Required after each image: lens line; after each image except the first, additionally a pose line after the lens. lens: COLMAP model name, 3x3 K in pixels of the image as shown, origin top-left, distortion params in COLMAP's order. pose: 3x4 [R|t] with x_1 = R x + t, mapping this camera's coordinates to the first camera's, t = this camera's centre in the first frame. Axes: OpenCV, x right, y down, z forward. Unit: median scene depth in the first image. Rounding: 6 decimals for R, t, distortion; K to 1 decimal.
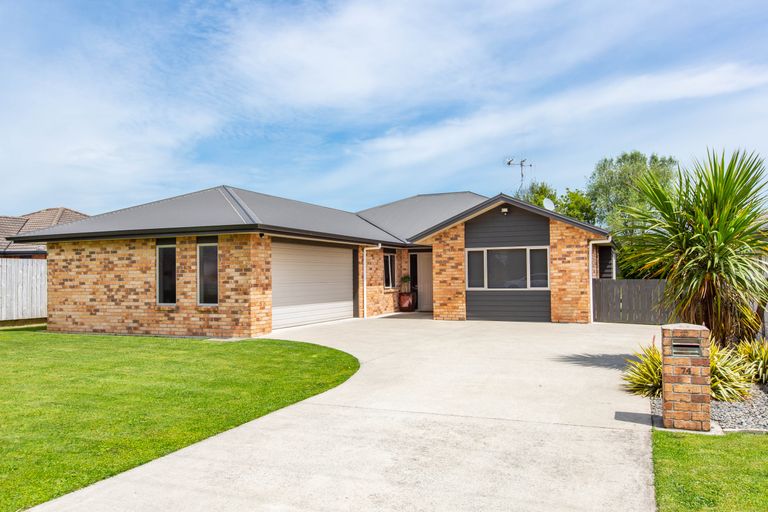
lens RADIAL K [[593.9, 0, 383.2], [0, 593.9, 238.1], [0, 0, 1]] dist [0.001752, 0.002798]
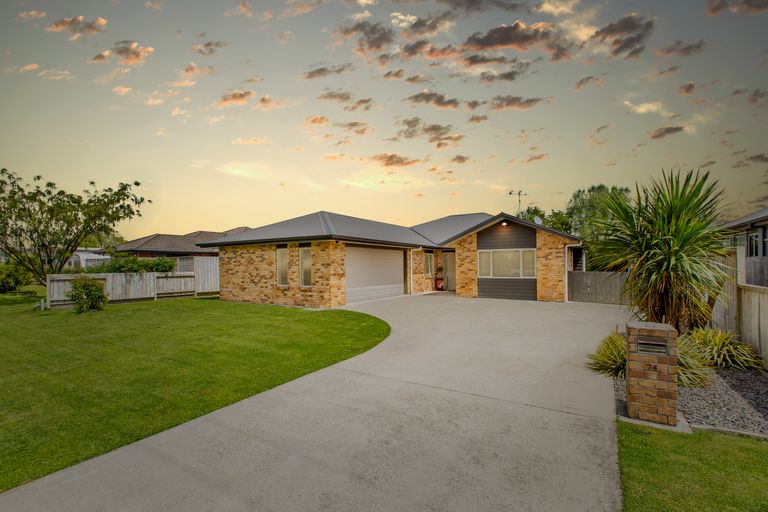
lens RADIAL K [[345.6, 0, 384.5], [0, 345.6, 252.9], [0, 0, 1]] dist [0.001196, 0.000279]
pose [[0.987908, -0.000873, -0.155039, 0.053863], [0.005326, 0.999585, 0.028311, -0.001569], [0.154950, -0.028795, 0.987503, 0.130677]]
